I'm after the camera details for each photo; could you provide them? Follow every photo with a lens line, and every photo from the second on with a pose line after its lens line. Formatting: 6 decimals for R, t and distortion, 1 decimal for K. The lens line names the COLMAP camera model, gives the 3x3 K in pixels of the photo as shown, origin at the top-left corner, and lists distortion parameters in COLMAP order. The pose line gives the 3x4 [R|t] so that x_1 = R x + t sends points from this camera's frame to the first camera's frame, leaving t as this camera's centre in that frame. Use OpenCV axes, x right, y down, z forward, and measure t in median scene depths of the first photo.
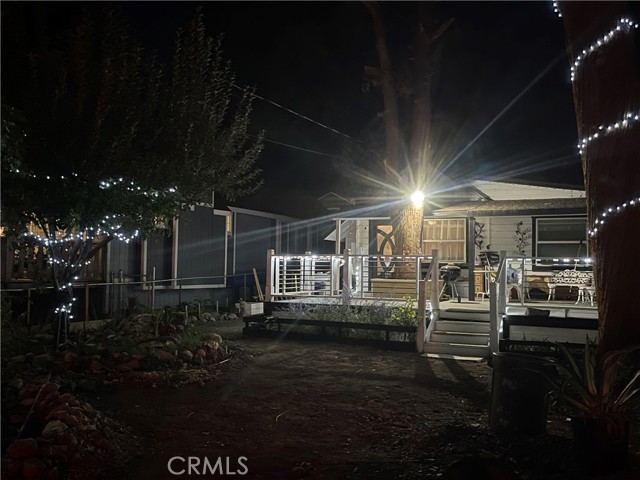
lens RADIAL K [[631.0, 0, 320.7], [0, 631.0, 240.2], [0, 0, 1]] dist [0.022103, 0.000000]
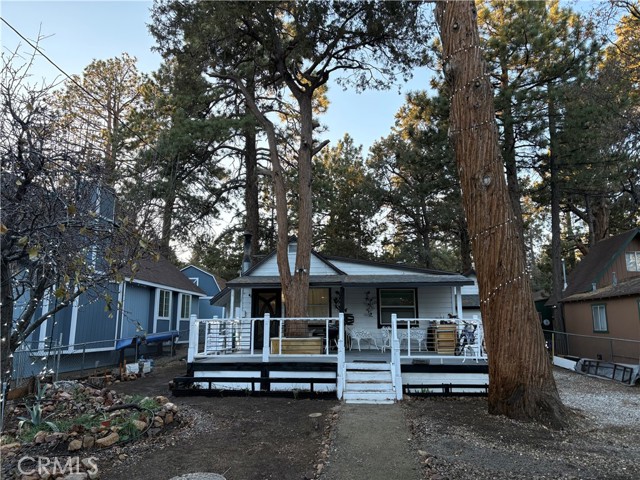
lens RADIAL K [[470.4, 0, 317.8], [0, 470.4, 235.0], [0, 0, 1]] dist [0.027517, -0.020557]
pose [[0.926340, 0.055473, 0.372581, -0.166948], [-0.000180, 0.989162, -0.146829, -0.001796], [-0.376688, 0.135947, 0.916310, 0.103926]]
